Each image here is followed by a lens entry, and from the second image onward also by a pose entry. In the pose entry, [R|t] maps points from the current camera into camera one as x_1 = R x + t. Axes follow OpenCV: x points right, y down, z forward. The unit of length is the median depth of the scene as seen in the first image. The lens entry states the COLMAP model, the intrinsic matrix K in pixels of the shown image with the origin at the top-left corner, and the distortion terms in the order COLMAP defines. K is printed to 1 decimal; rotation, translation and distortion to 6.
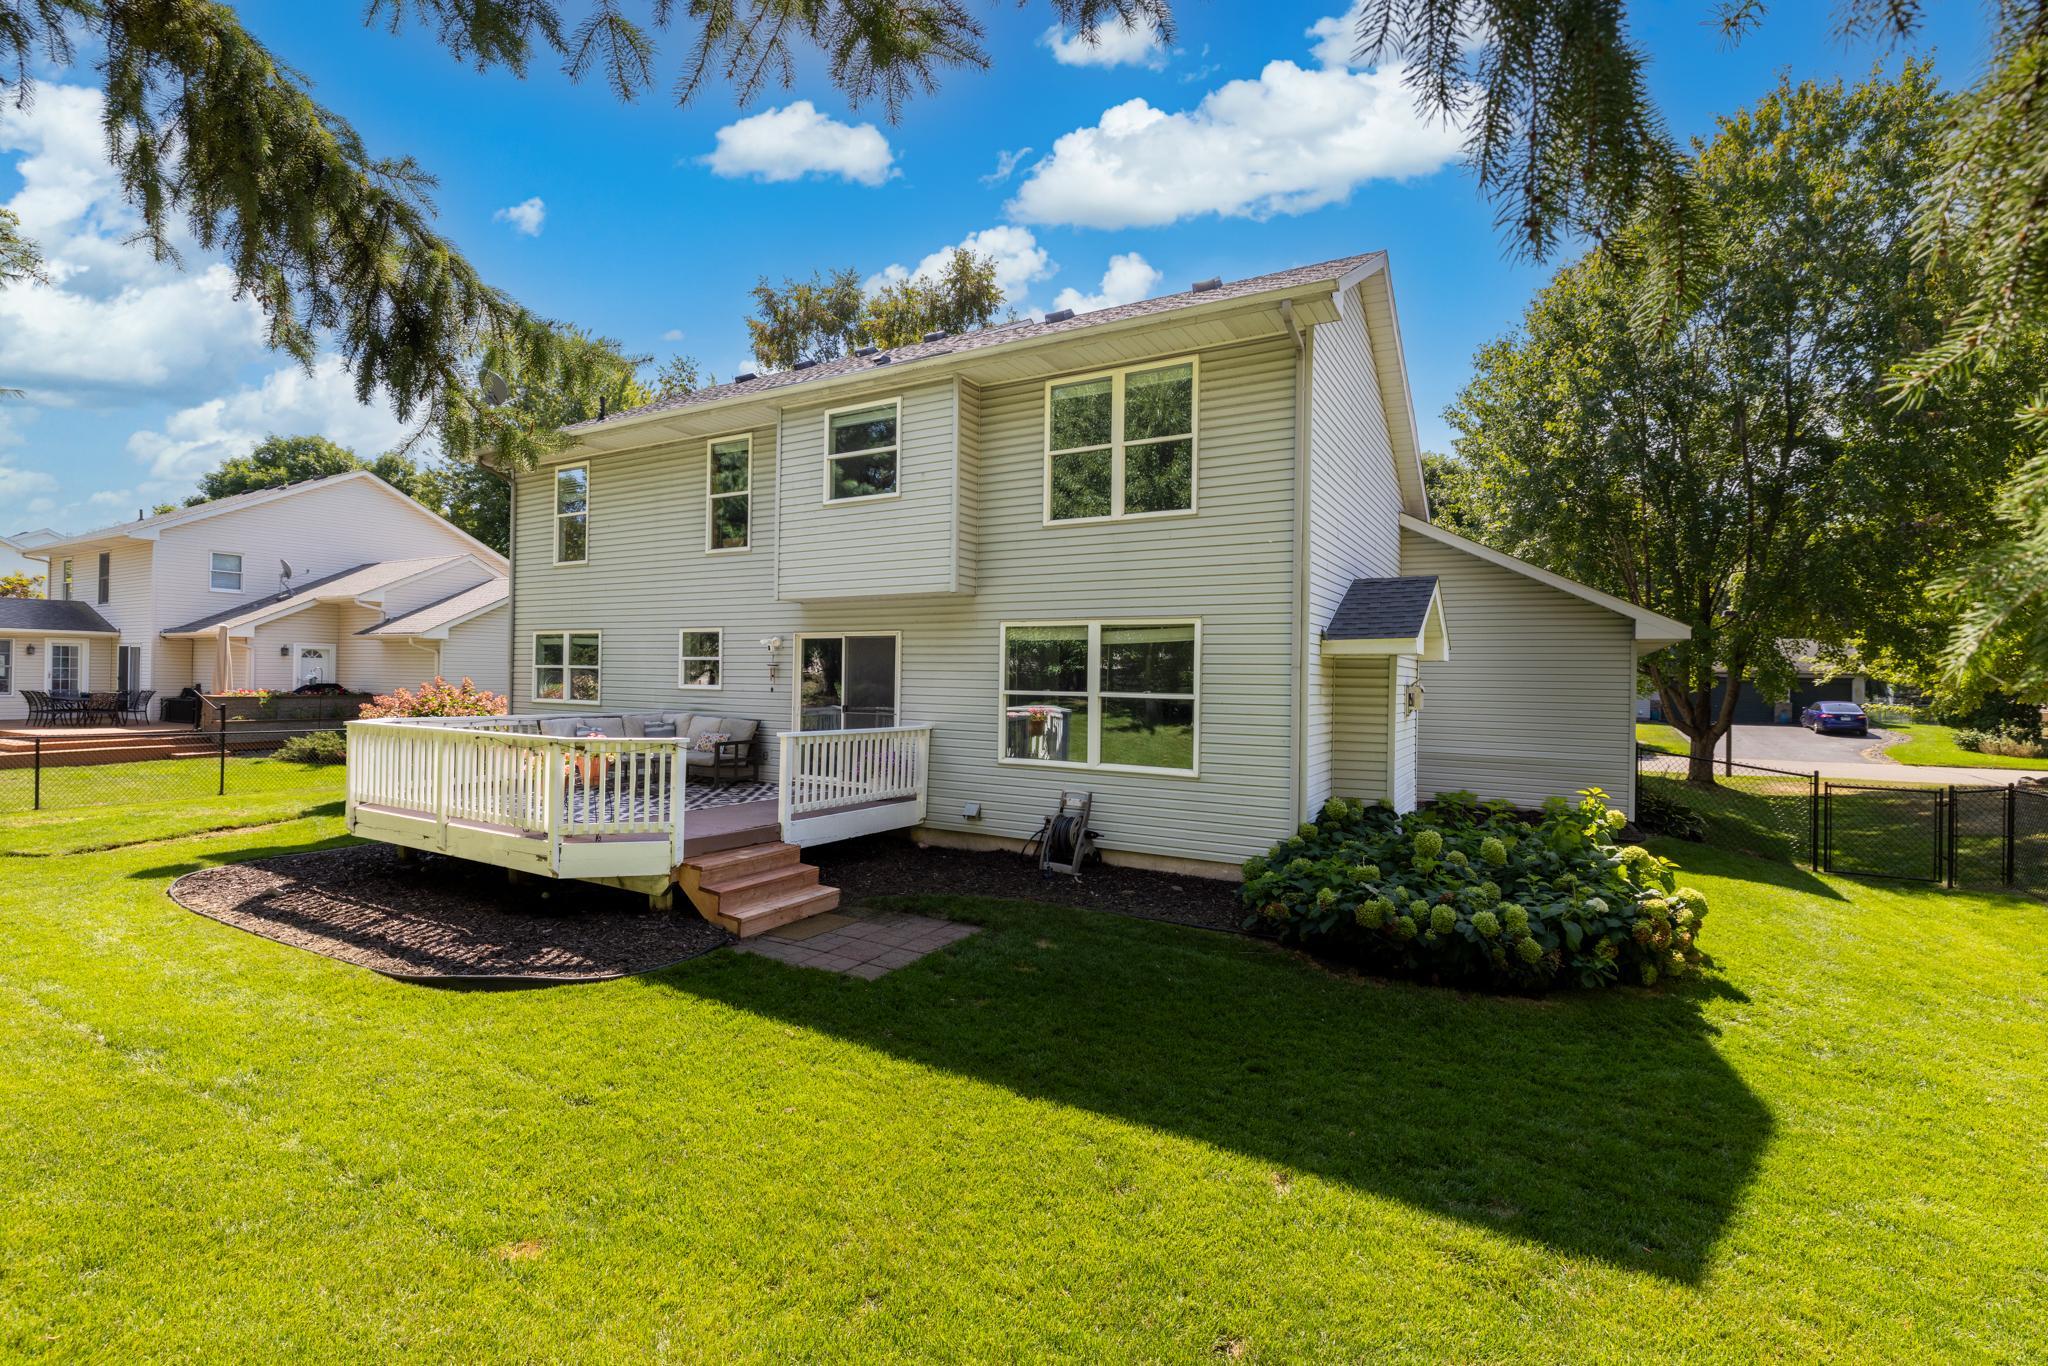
lens RADIAL K [[906.8, 0, 1024.0], [0, 906.8, 683.0], [0, 0, 1]] dist [-0.000497, 0.000043]
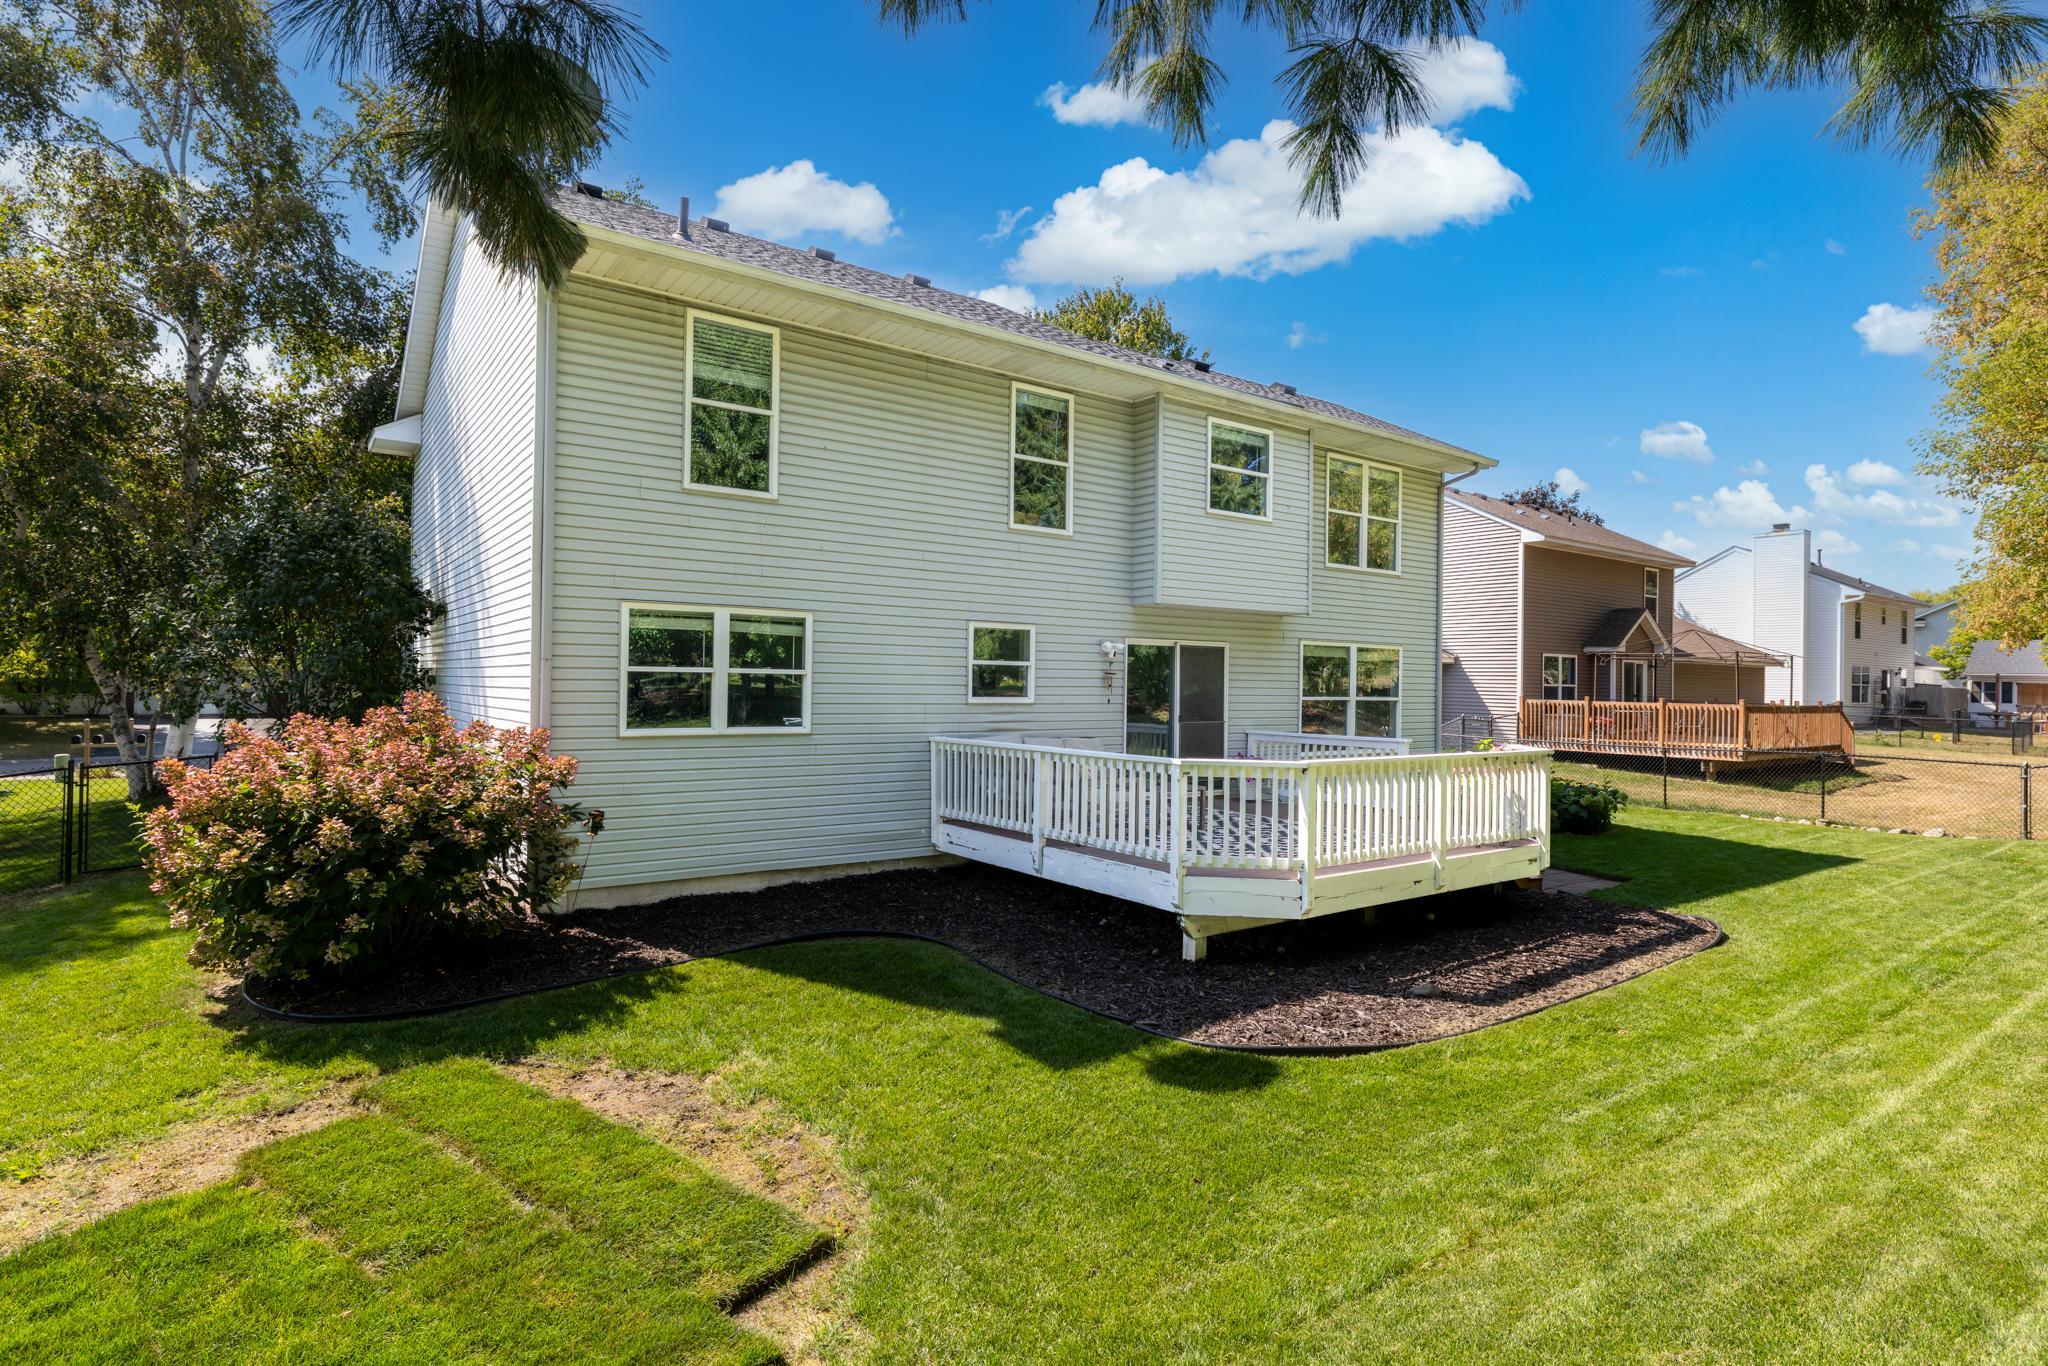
lens RADIAL K [[1019.3, 0, 1024.0], [0, 1019.3, 683.0], [0, 0, 1]] dist [0.000642, -0.000177]
pose [[0.406997, -0.010378, 0.913371, -1.411773], [-0.003586, 0.999910, 0.012959, -0.026917], [-0.913422, -0.008549, 0.406923, 0.785240]]
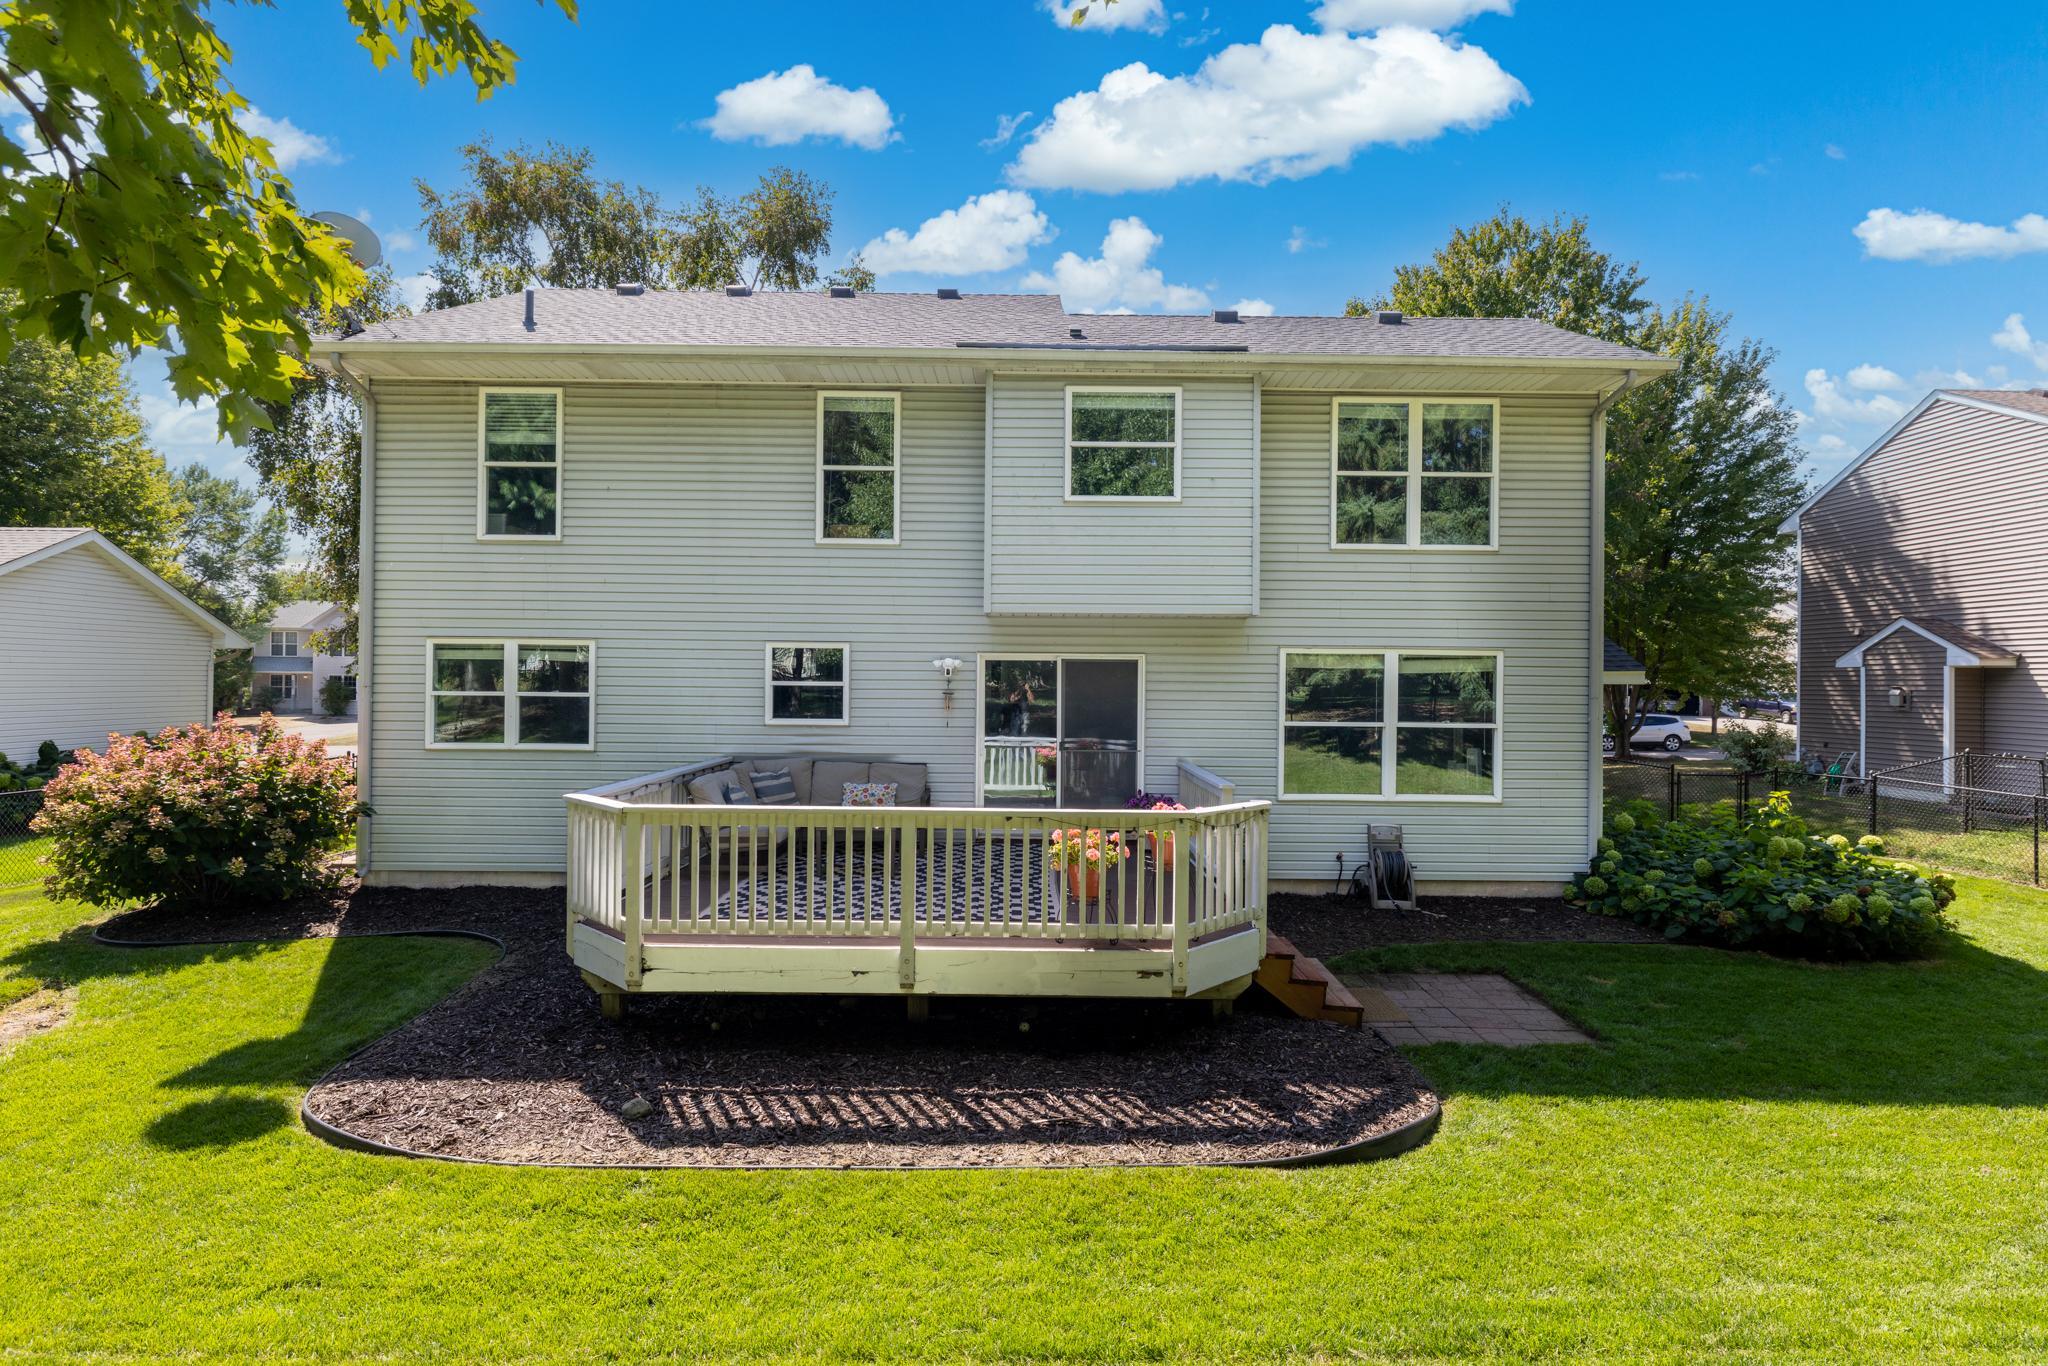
lens RADIAL K [[988.6, 0, 1031.2], [0, 988.6, 689.9], [0, 0, 1]] dist [0.002528, -0.000050]
pose [[0.861107, -0.010445, 0.508316, -0.759512], [0.005753, 0.999925, 0.010801, -0.036969], [-0.508391, -0.006377, 0.861103, 0.259175]]
